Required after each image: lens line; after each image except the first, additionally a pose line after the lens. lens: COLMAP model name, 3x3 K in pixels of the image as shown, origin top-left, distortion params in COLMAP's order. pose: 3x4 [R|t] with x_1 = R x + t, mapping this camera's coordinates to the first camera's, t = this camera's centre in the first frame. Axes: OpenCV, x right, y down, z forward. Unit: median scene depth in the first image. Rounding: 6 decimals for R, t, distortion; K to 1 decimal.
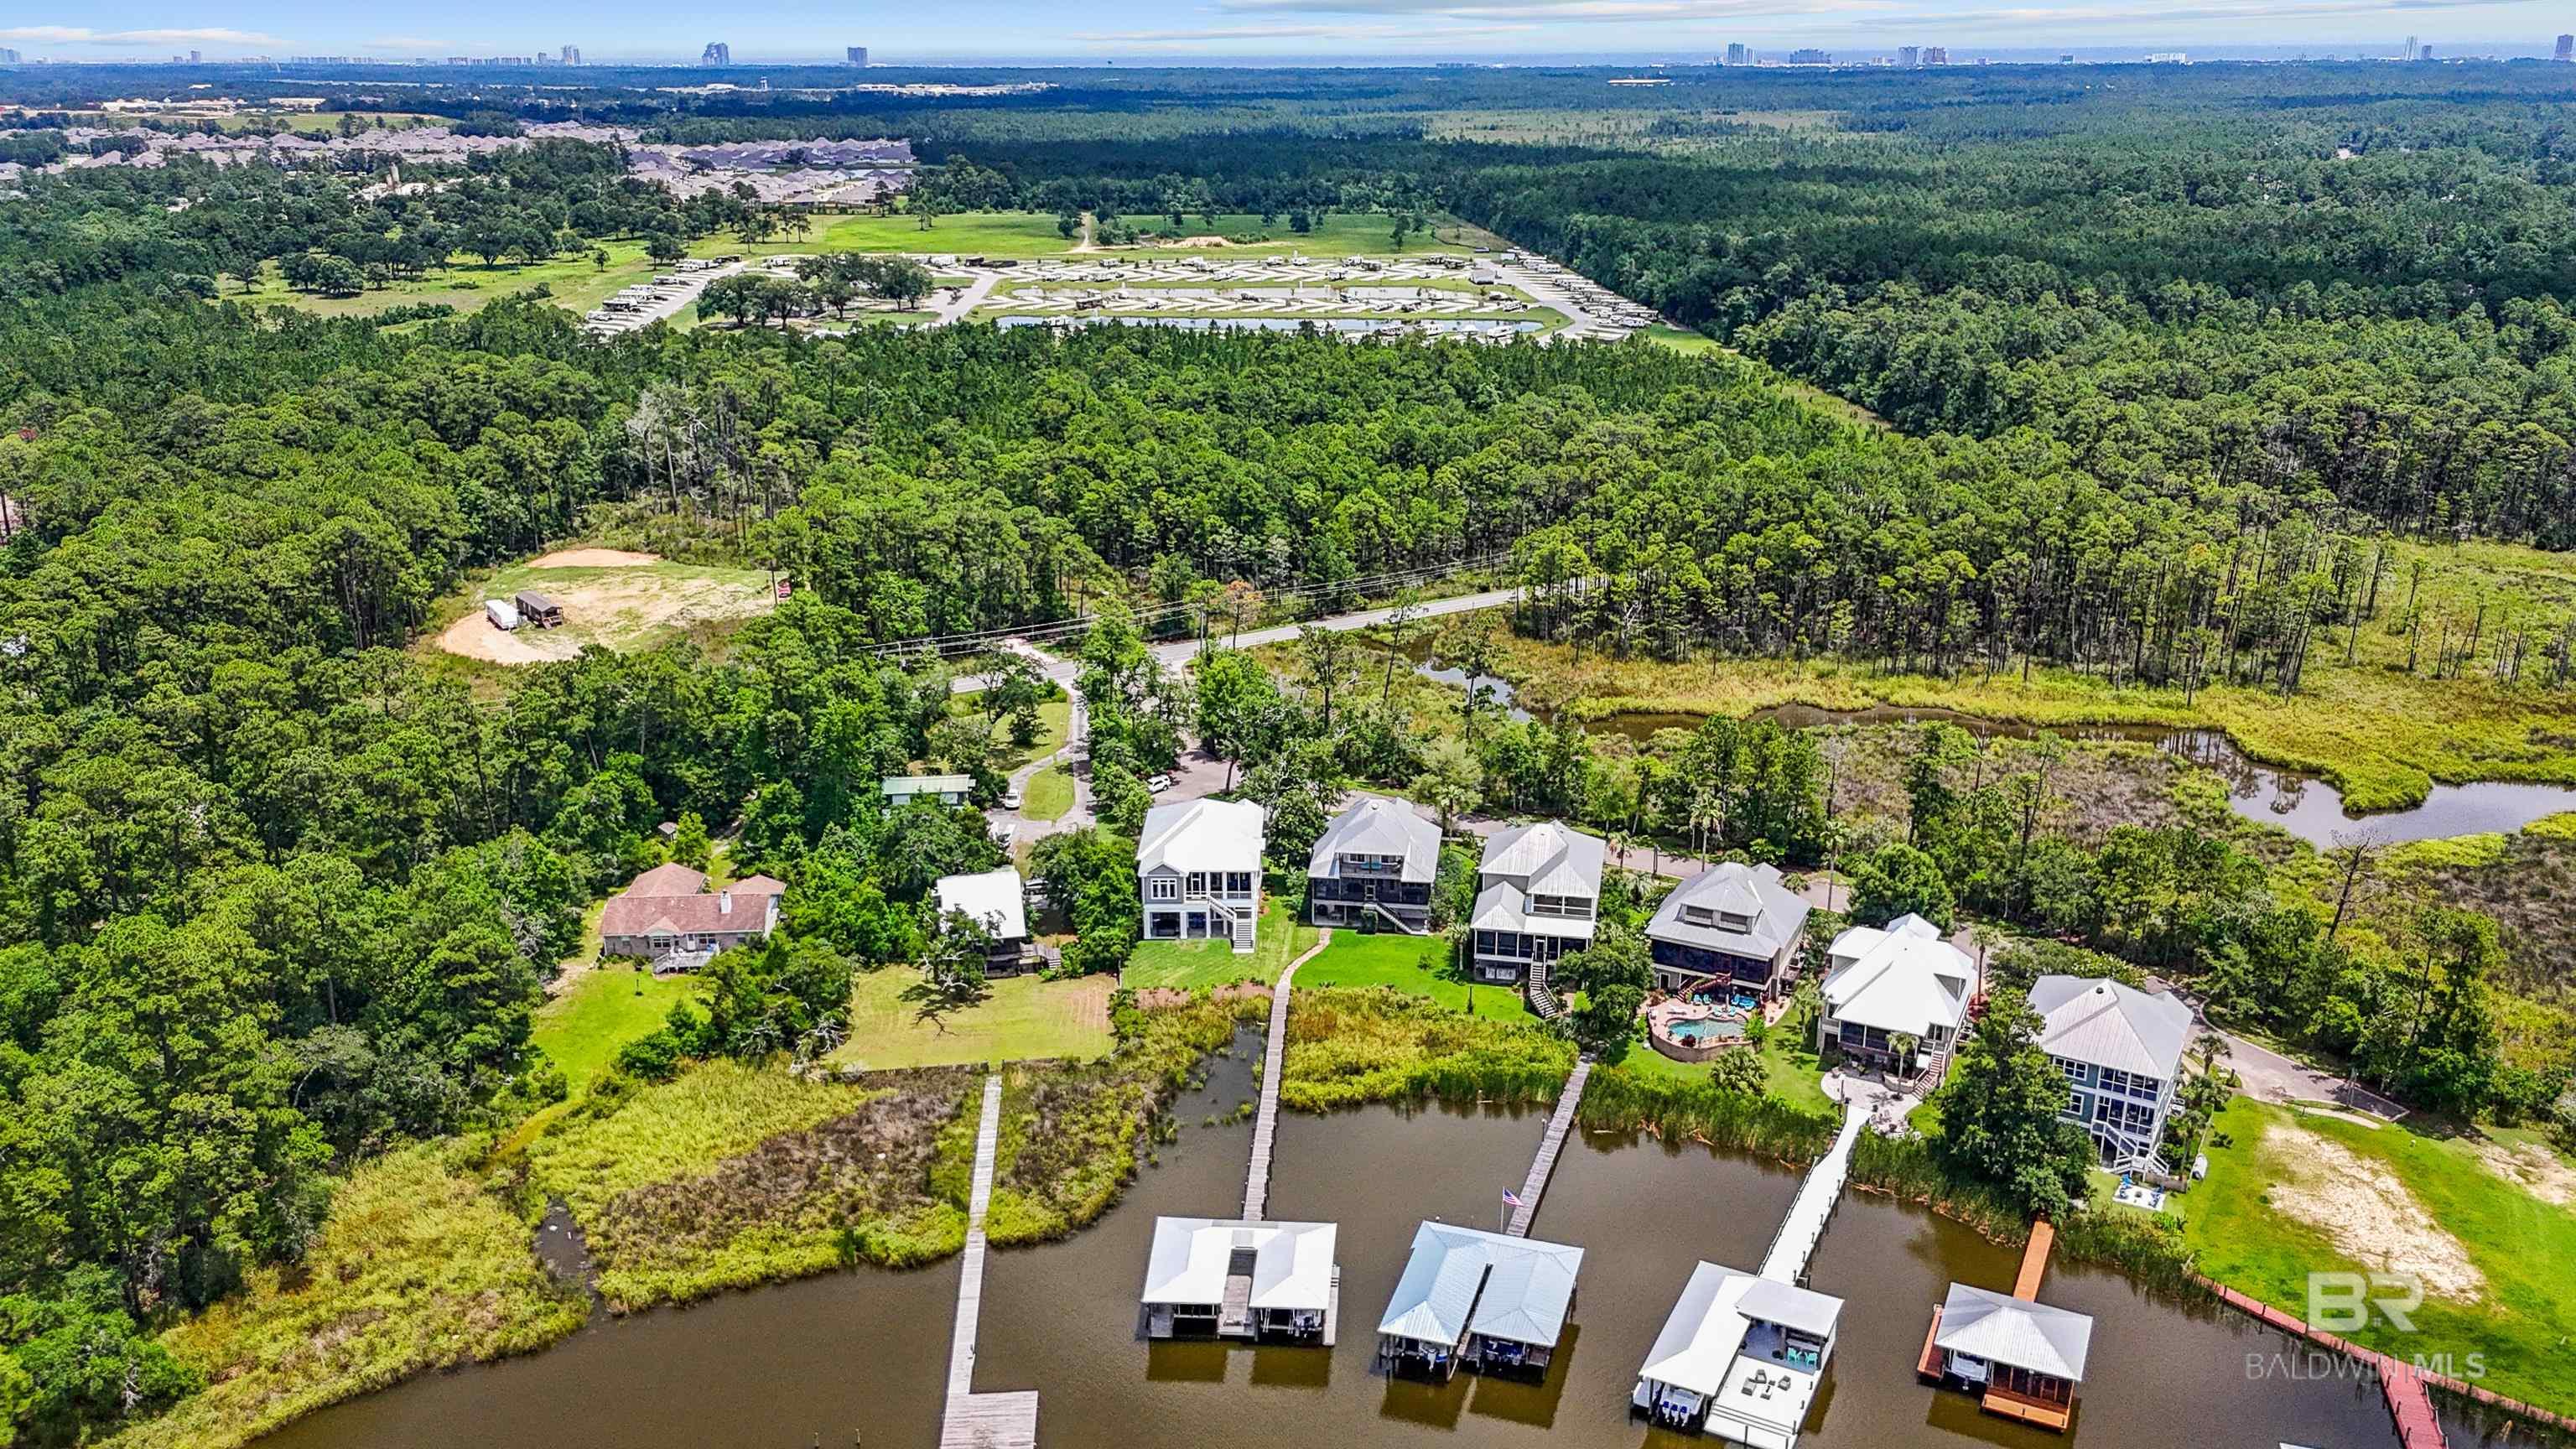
lens RADIAL K [[2043.3, 0, 1288.4], [0, 2043.3, 712.4], [0, 0, 1]] dist [0.079730, -0.048752]
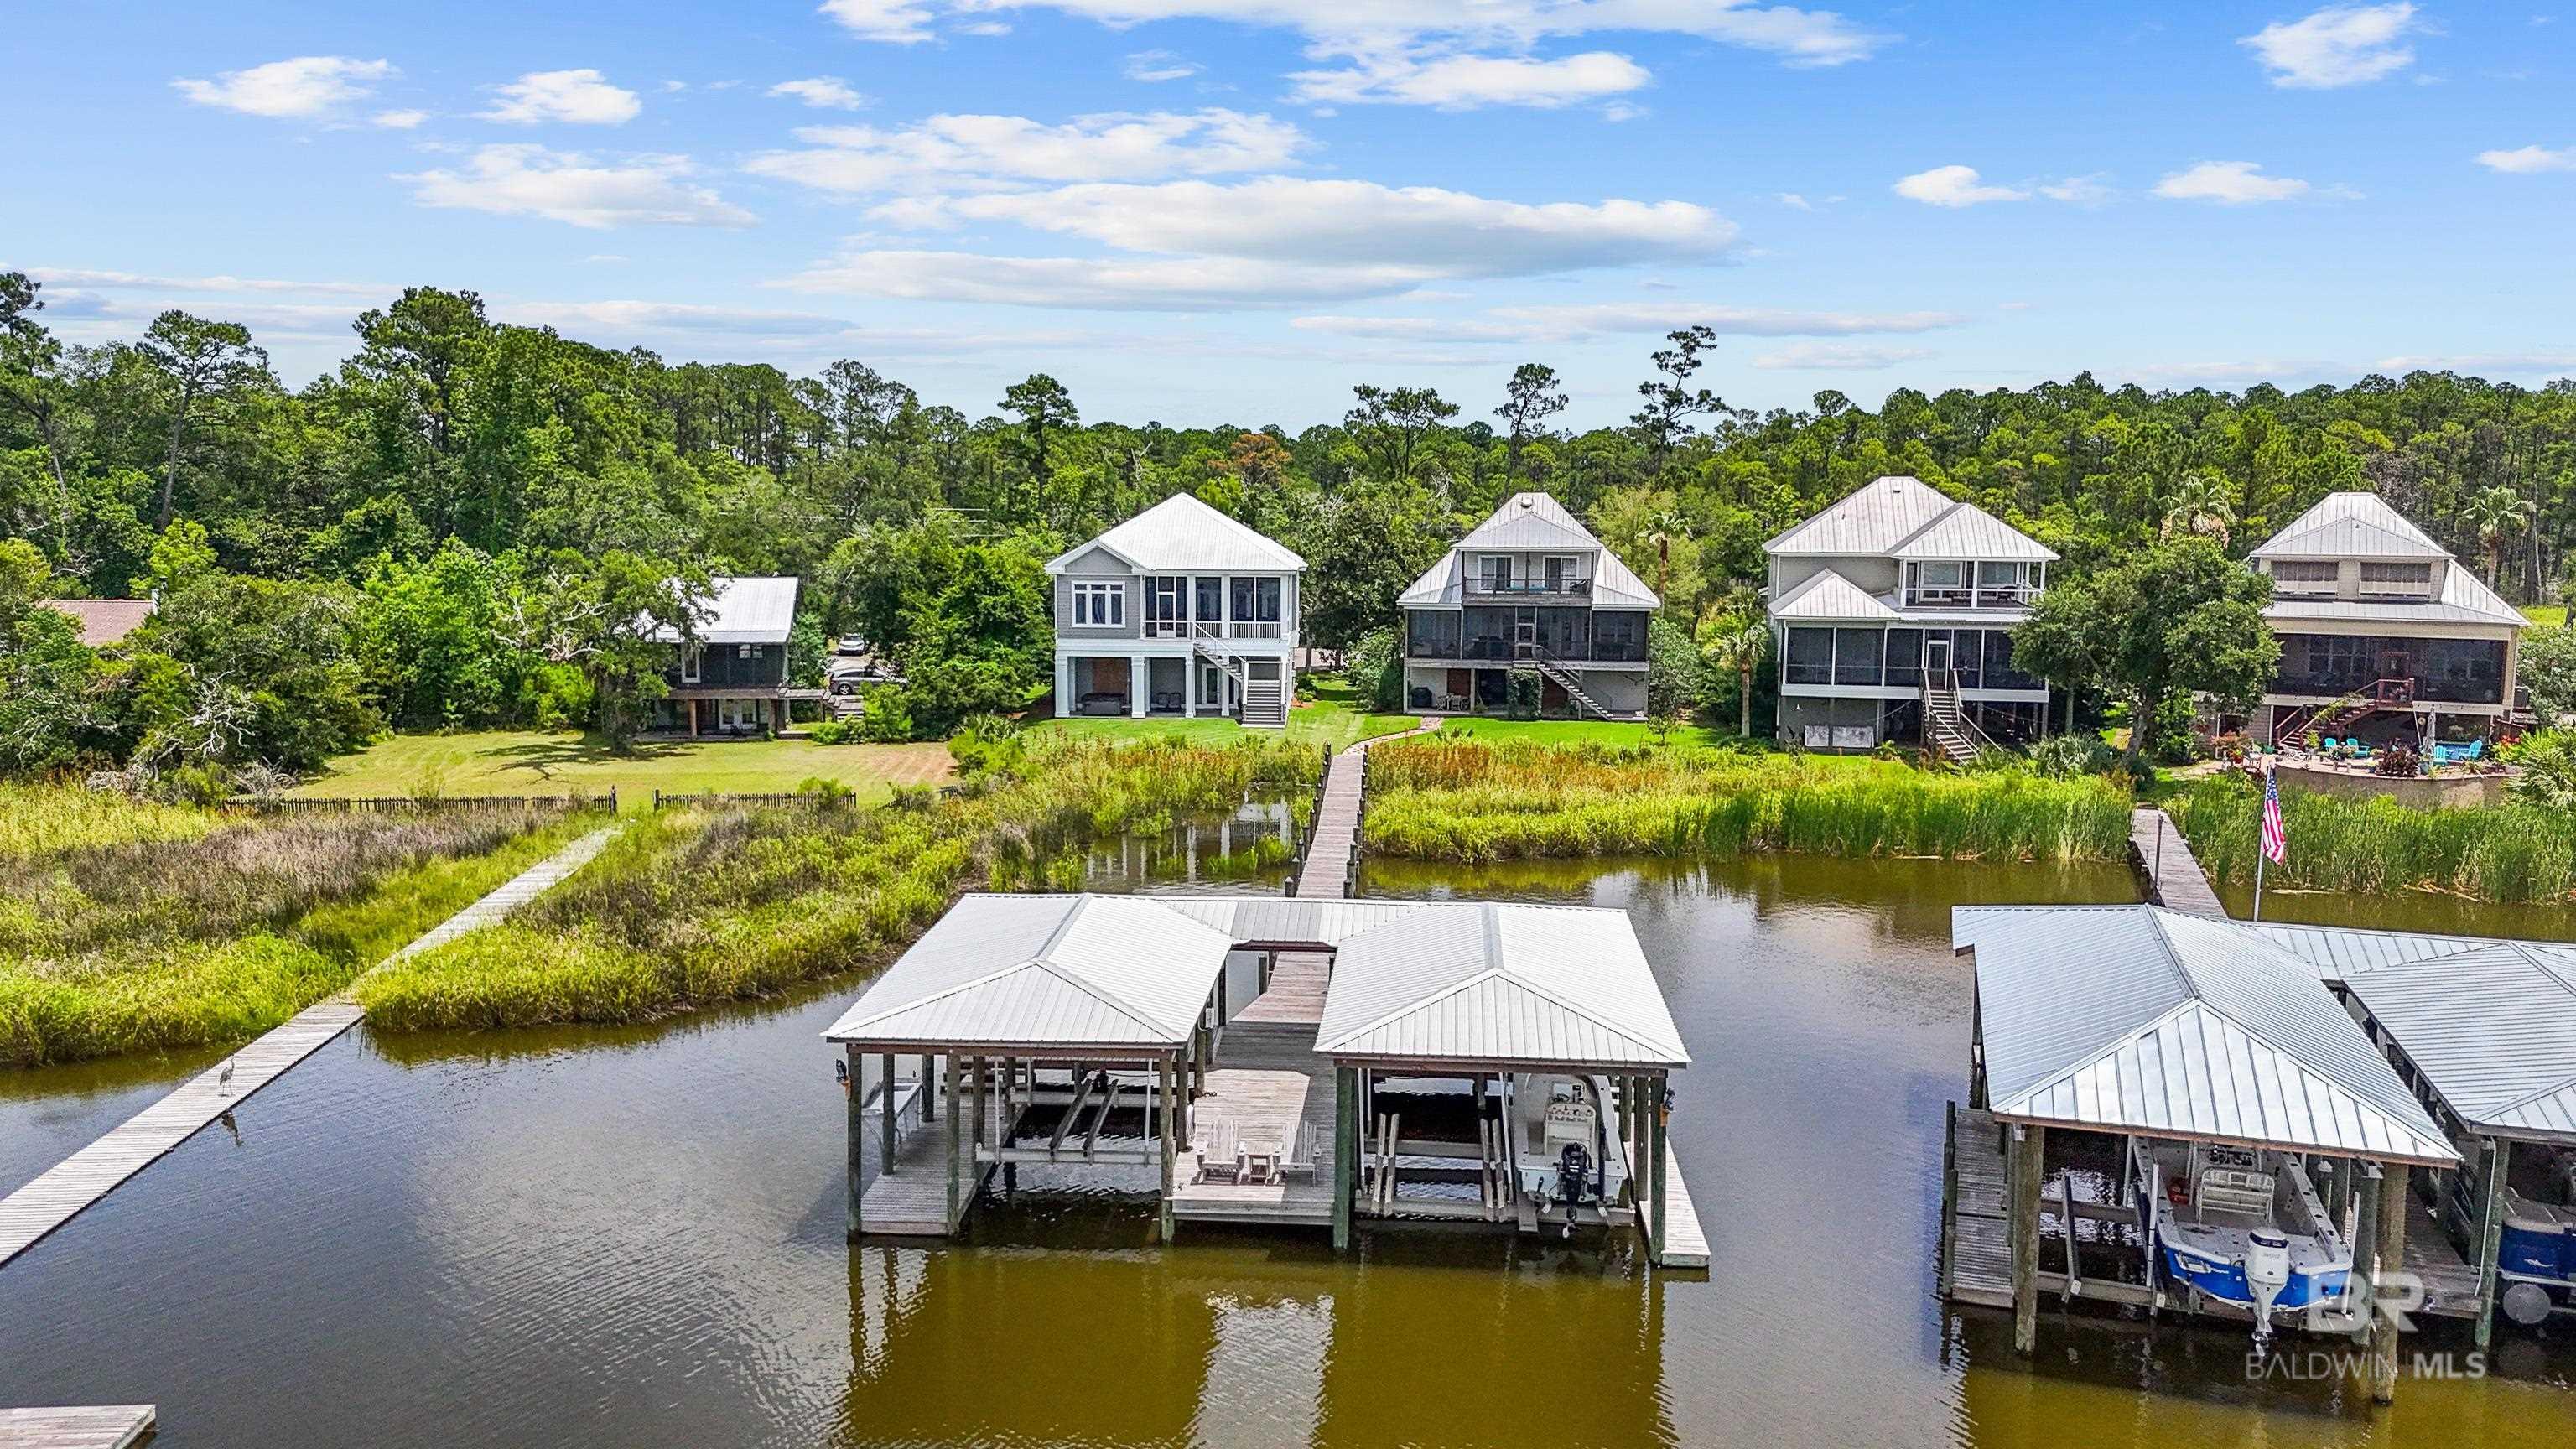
lens RADIAL K [[1932.4, 0, 1282.8], [0, 1932.4, 747.0], [0, 0, 1]] dist [0.072792, -0.066437]
pose [[0.999926, 0.010875, -0.005377, -0.015817], [-0.011729, 0.979866, -0.199314, 0.222514], [0.003101, 0.199362, 0.979921, 0.599100]]
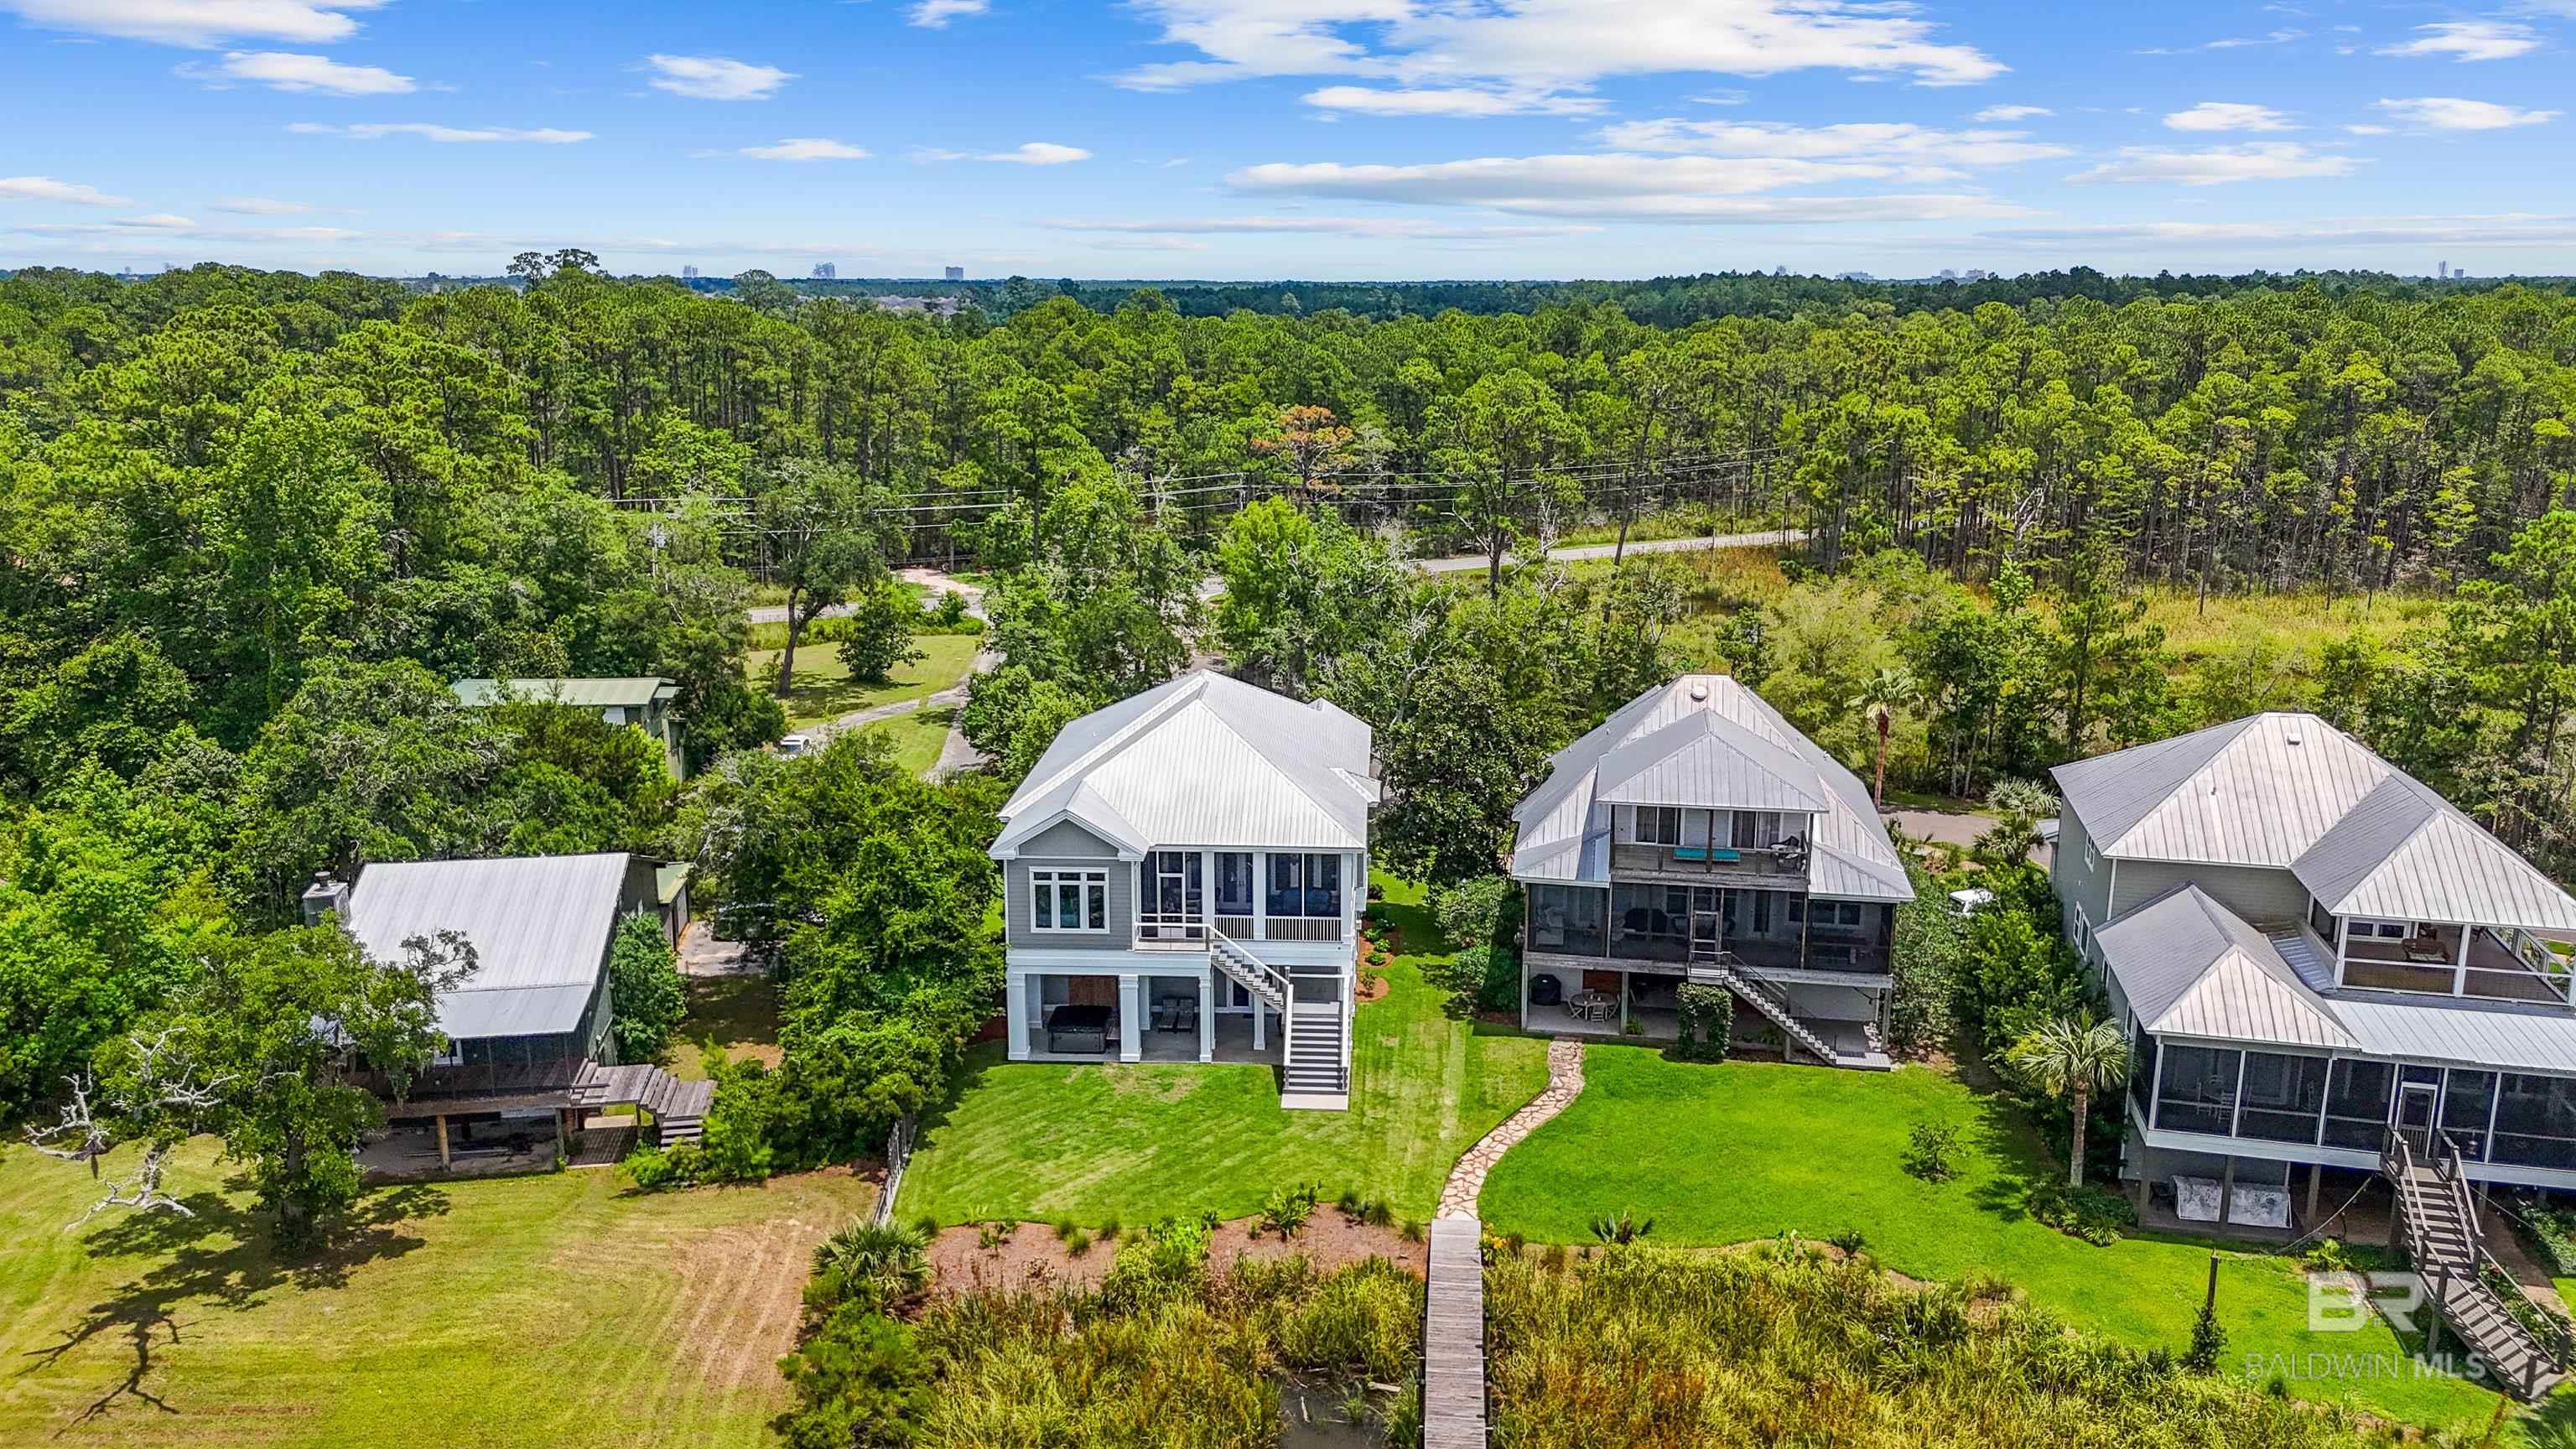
lens RADIAL K [[1932.4, 0, 1276.3], [0, 1932.4, 632.3], [0, 0, 1]] dist [0.072792, -0.066437]
pose [[0.999196, 0.011152, -0.038499, -0.018168], [-0.016499, 0.989799, -0.141512, 0.092919], [0.036528, 0.142034, 0.989188, 0.738433]]
